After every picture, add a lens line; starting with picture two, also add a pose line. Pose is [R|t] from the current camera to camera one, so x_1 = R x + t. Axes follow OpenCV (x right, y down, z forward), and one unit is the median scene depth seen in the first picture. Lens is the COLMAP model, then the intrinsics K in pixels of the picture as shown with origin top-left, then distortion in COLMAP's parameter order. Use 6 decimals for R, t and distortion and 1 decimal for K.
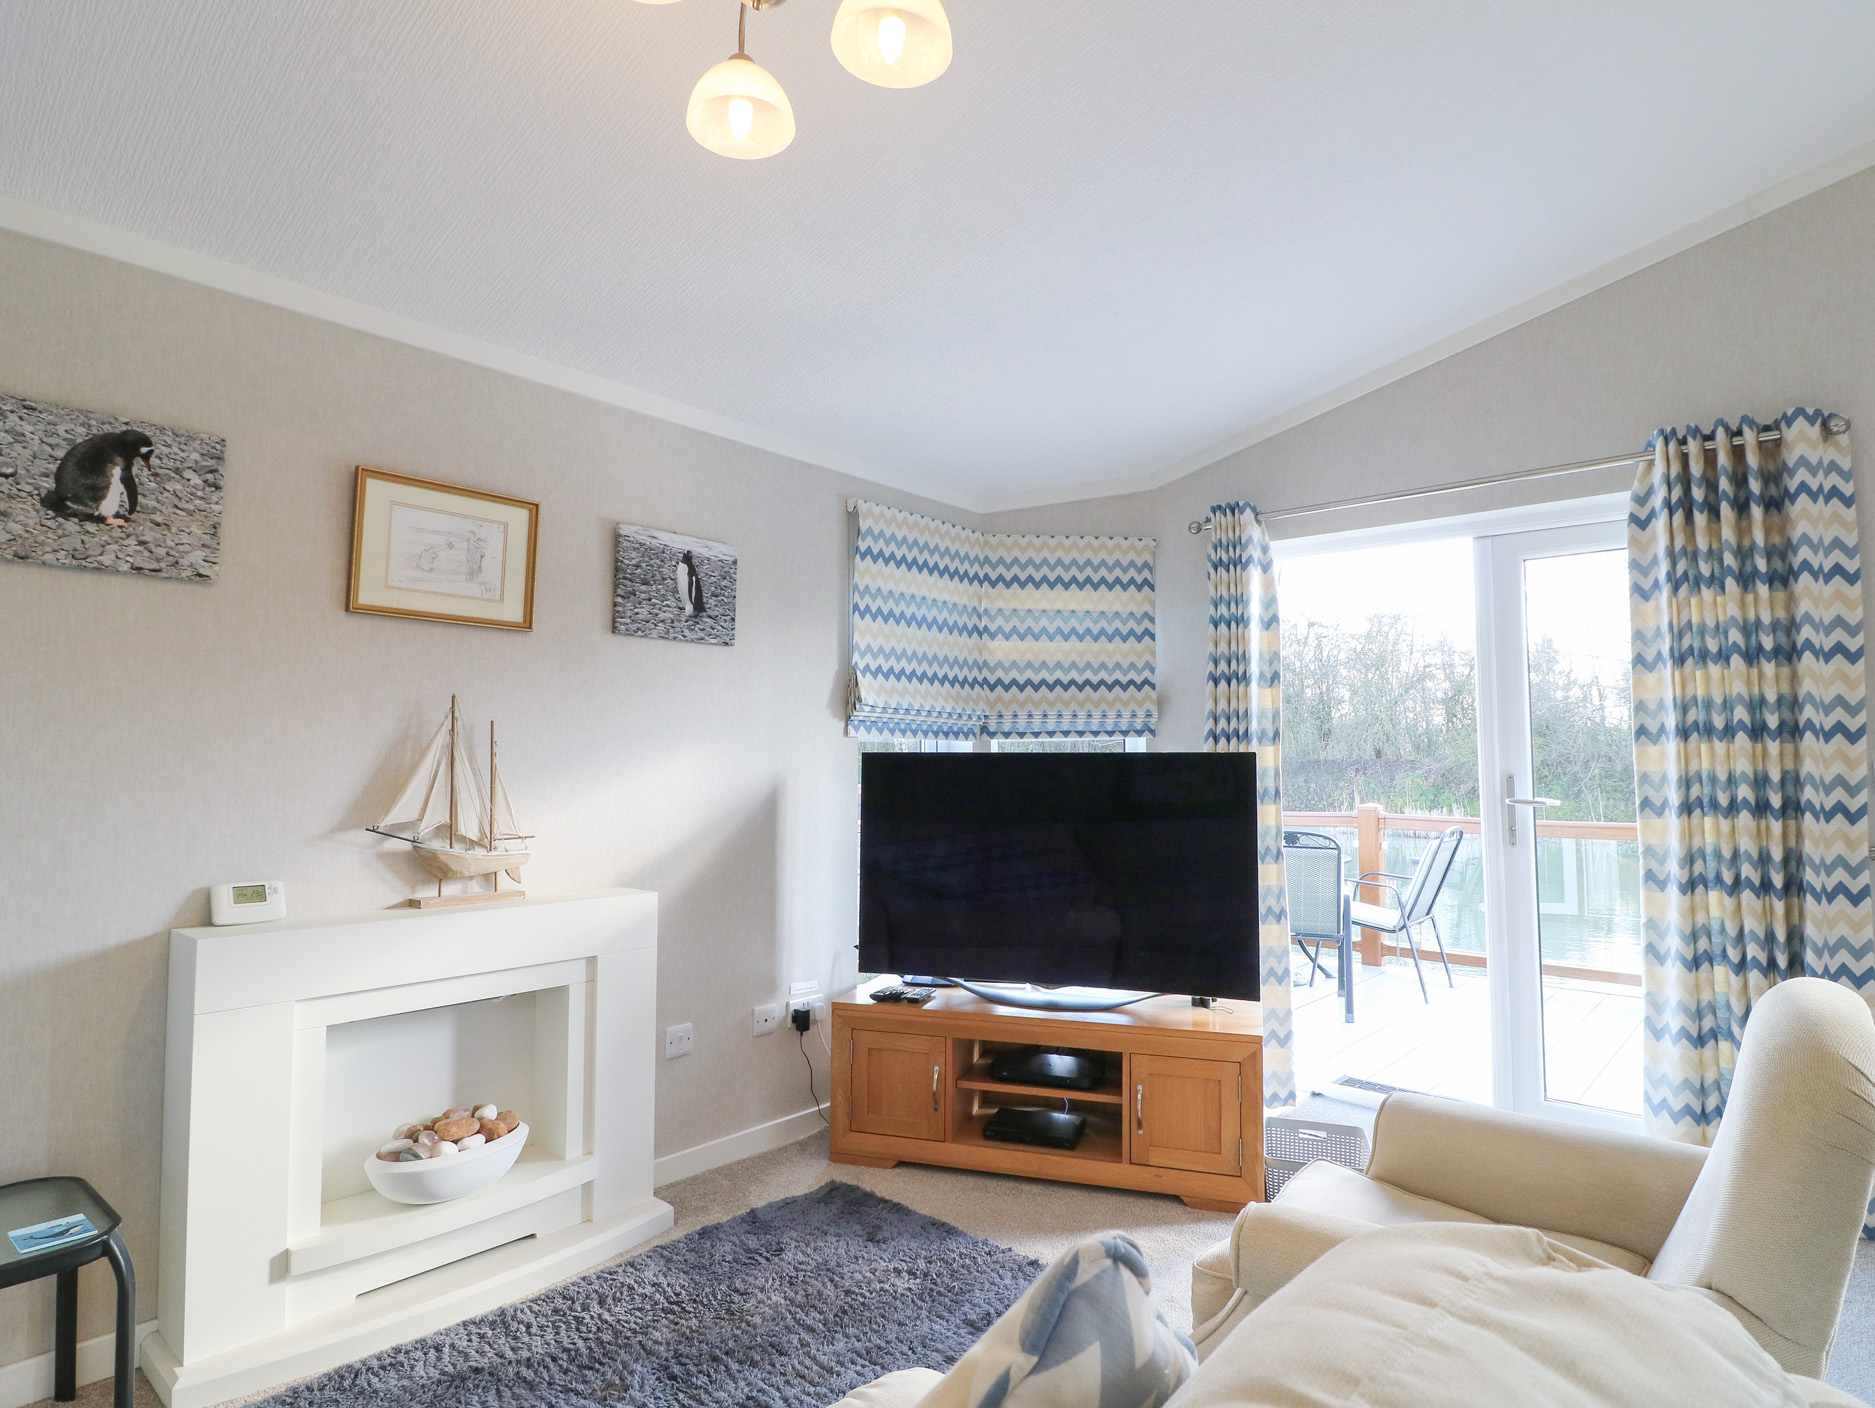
lens RADIAL K [[981.9, 0, 941.0], [0, 981.9, 706.6], [0, 0, 1]] dist [-0.007539, -0.010395]
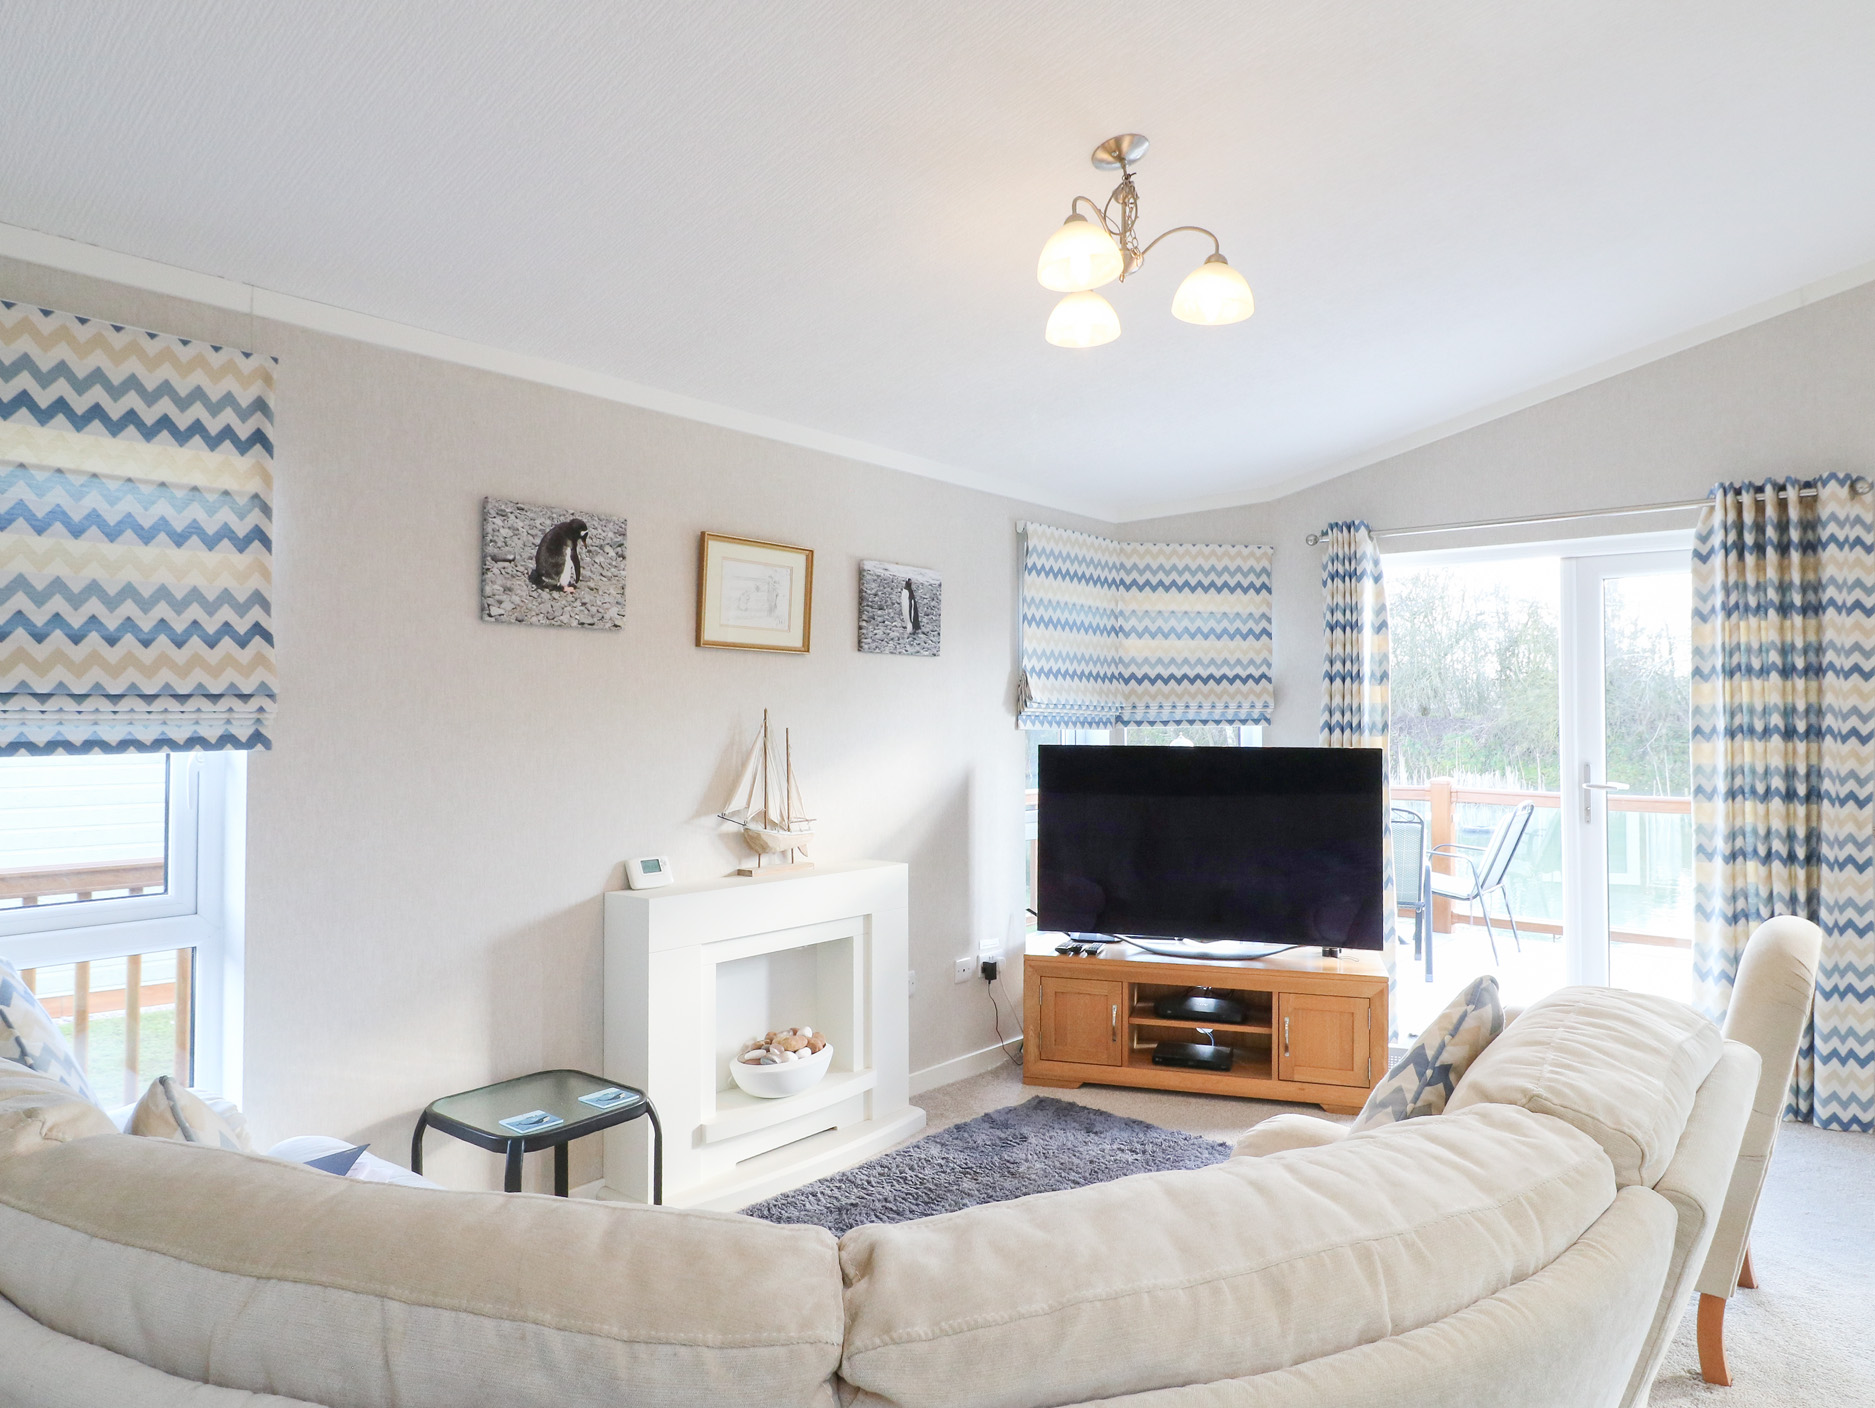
lens RADIAL K [[1126.1, 0, 935.1], [0, 1126.1, 702.8], [0, 0, 1]] dist [-0.008653, -0.008716]
pose [[0.999909, 0.000279, 0.013463, -0.257713], [-0.000878, 0.999006, 0.044556, -0.072937], [-0.013437, -0.044564, 0.998916, -0.390315]]
